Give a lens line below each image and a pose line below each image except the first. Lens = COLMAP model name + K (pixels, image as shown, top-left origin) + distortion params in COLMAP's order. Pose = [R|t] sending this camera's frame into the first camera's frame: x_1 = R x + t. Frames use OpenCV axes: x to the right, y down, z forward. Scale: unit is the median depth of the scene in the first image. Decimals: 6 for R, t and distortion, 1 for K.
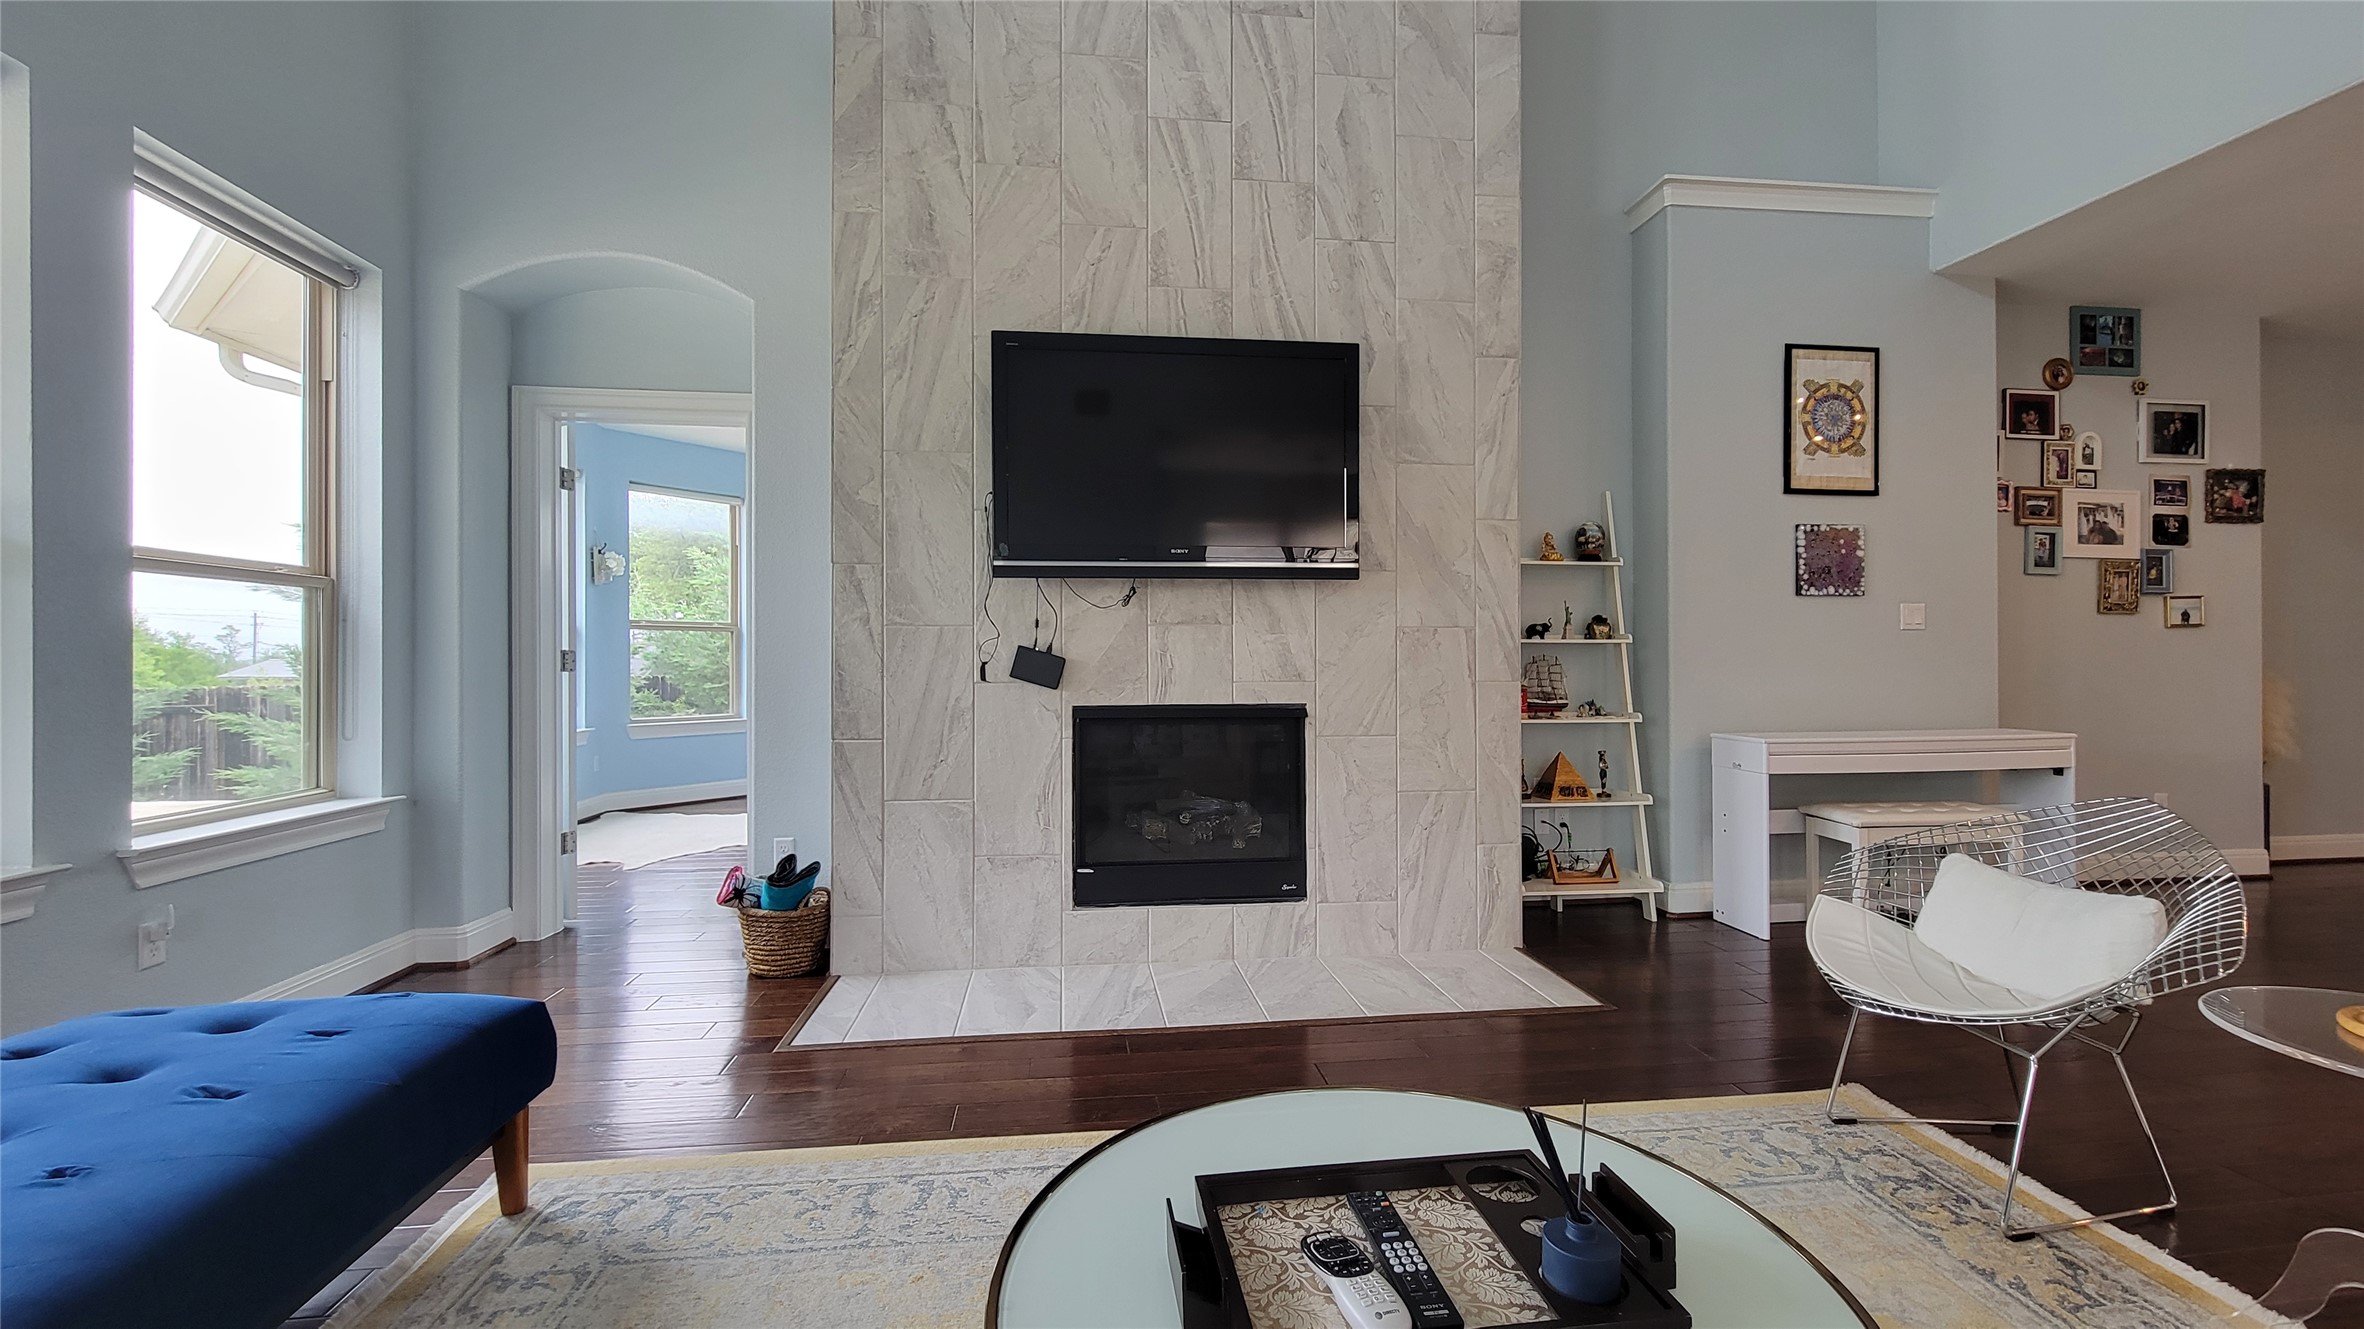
lens RADIAL K [[963.8, 0, 1181.4], [0, 963.8, 662.3], [0, 0, 1]] dist [-0.001277, -0.000765]
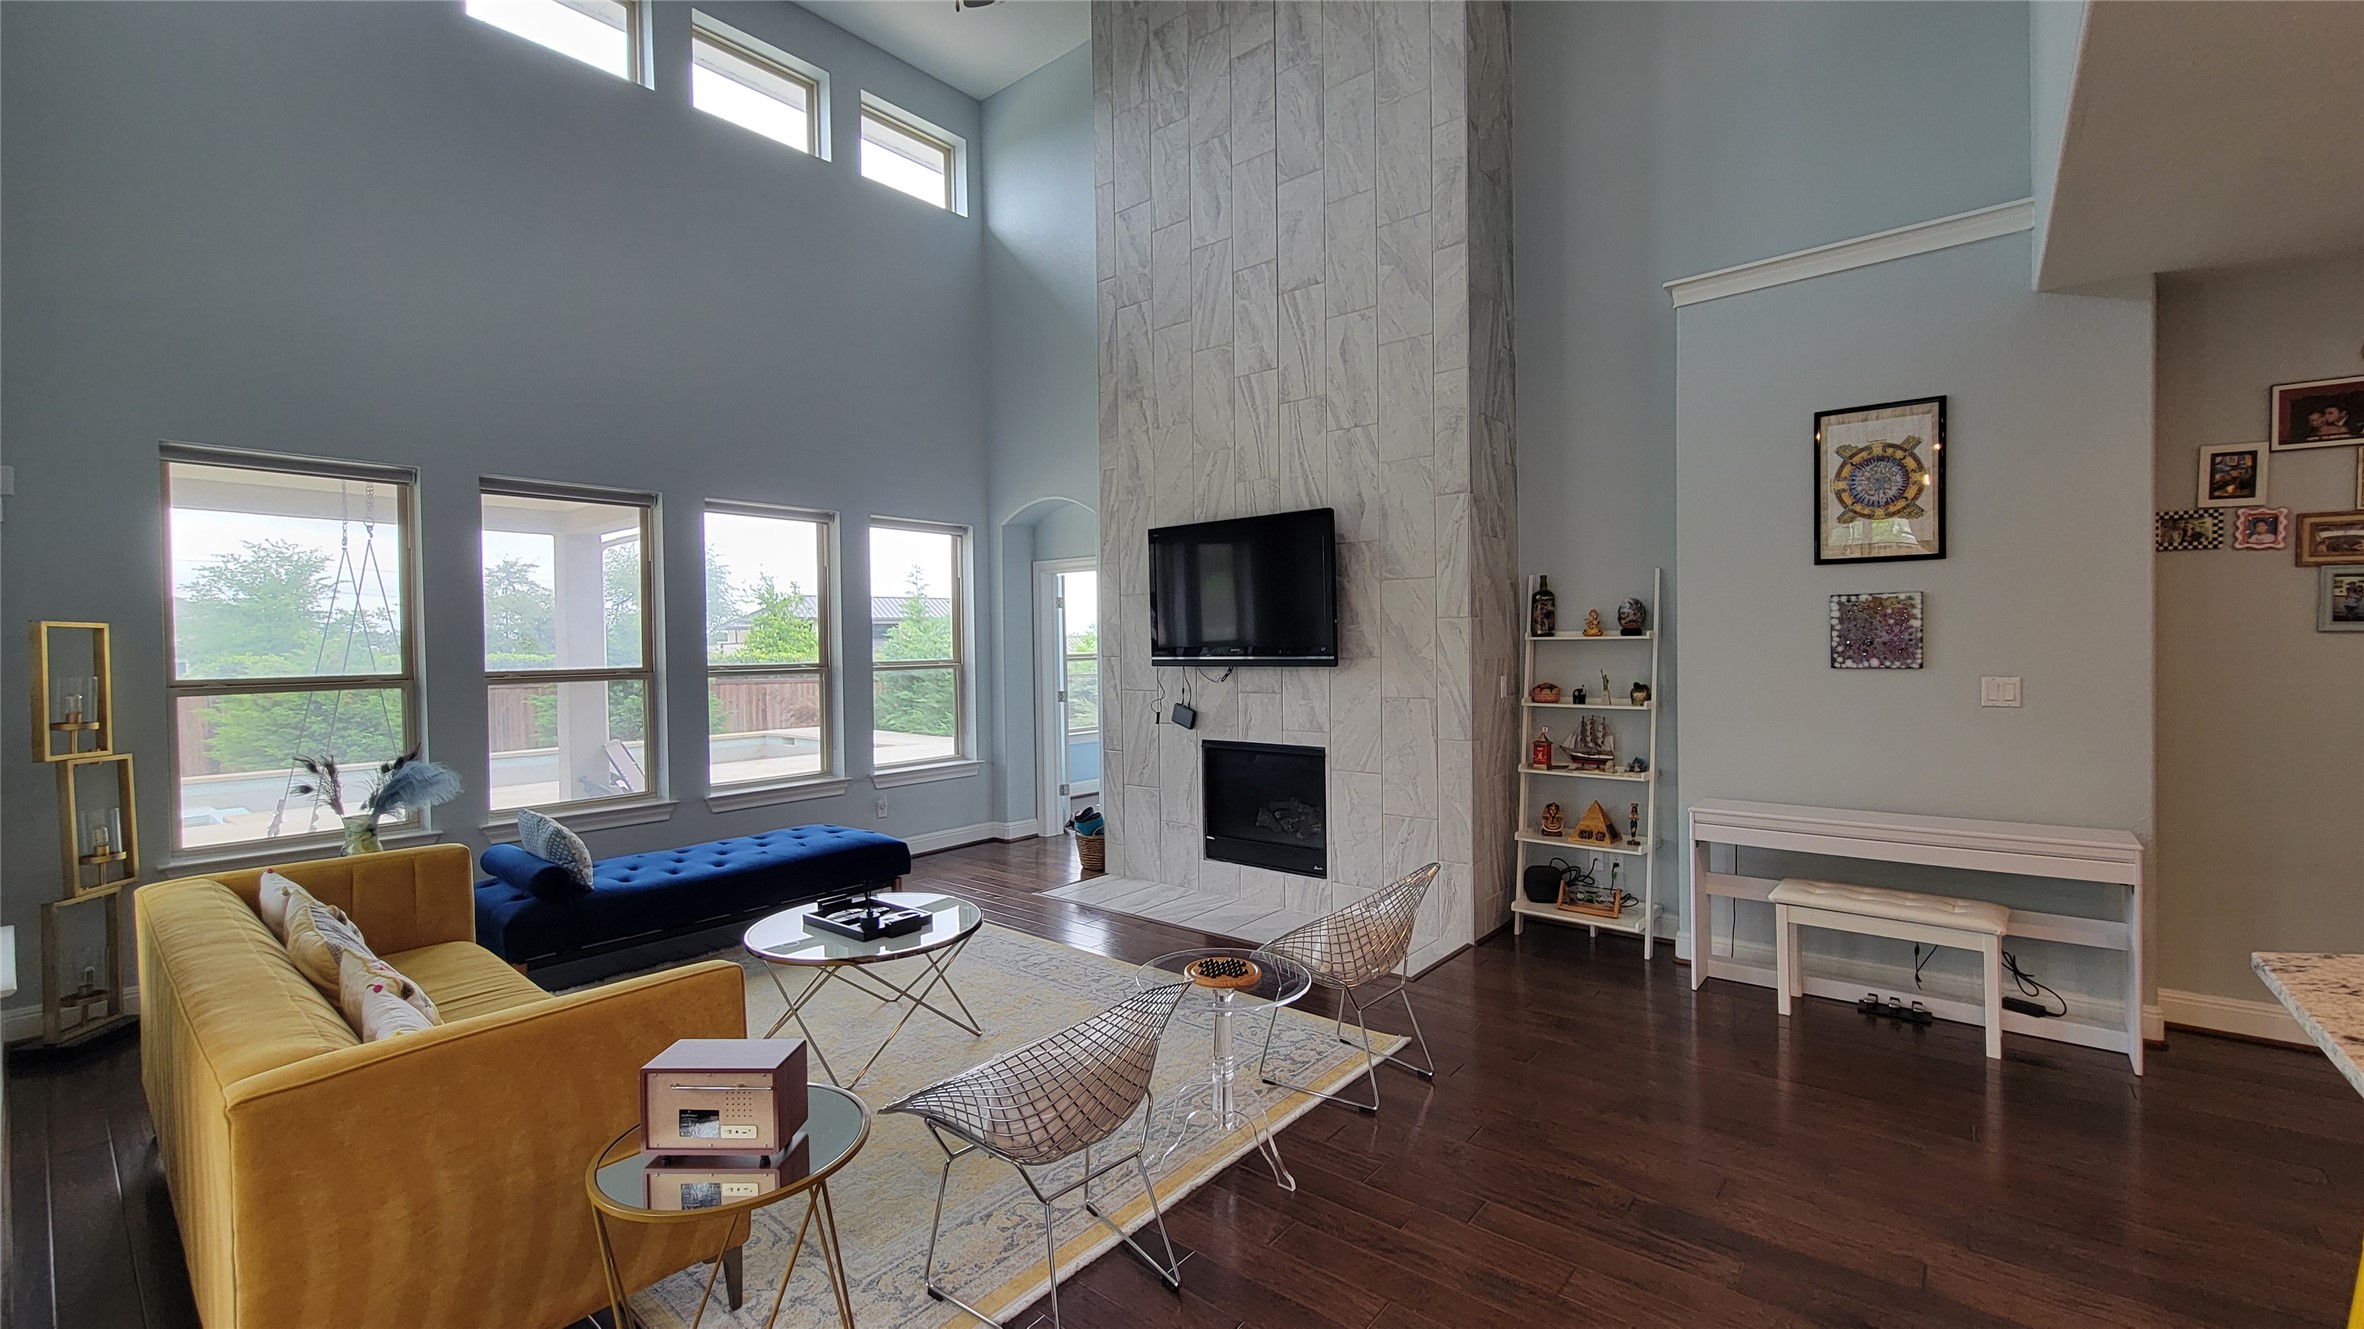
lens RADIAL K [[963.8, 0, 1179.2], [0, 963.8, 662.5], [0, 0, 1]] dist [-0.001277, -0.000765]
pose [[0.685674, 0.007261, -0.727873, 1.036684], [0.011822, 0.999707, 0.021109, -0.119633], [0.727813, -0.023079, 0.685387, -0.177216]]
